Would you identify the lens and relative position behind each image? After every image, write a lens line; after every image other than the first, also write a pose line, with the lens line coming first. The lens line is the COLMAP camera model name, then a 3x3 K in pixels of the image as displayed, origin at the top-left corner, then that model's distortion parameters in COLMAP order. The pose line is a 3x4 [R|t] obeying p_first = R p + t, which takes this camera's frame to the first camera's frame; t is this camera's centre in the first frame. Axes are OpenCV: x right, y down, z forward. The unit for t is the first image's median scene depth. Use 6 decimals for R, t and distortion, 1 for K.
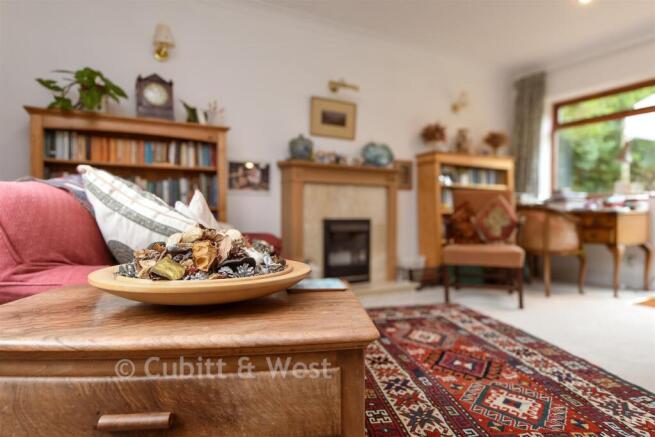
lens RADIAL K [[398.4, 0, 327.7], [0, 398.4, 217.4], [0, 0, 1]] dist [-0.005521, 0.000619]
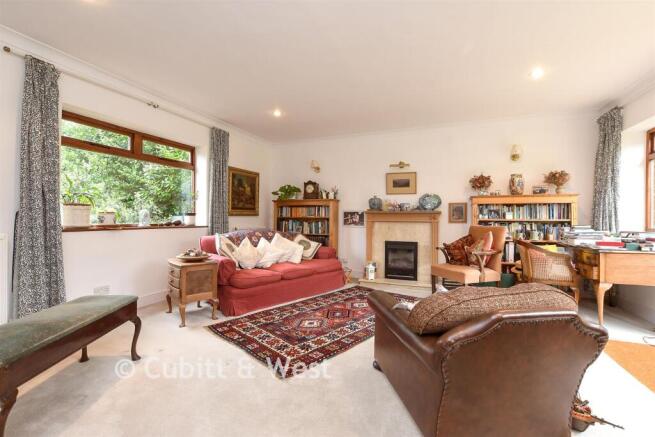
lens RADIAL K [[282.6, 0, 326.0], [0, 282.6, 216.9], [0, 0, 1]] dist [-0.014655, -0.000131]
pose [[0.625731, -0.012164, -0.779944, 0.834936], [-0.012378, 0.999598, -0.025520, -0.070856], [0.779941, 0.025623, 0.625328, -0.026159]]
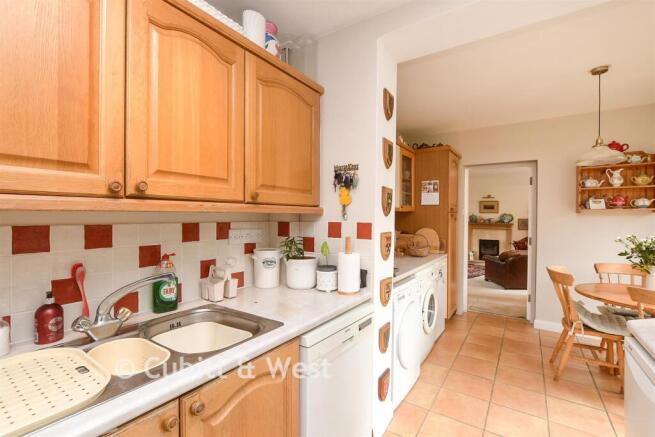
lens RADIAL K [[297.4, 0, 328.3], [0, 297.4, 218.7], [0, 0, 1]] dist [-0.000921, -0.000283]
pose [[0.454537, -0.002585, -0.890724, 1.627976], [-0.014442, 0.999843, -0.010272, -0.126046], [0.890611, 0.017532, 0.454428, -1.251964]]
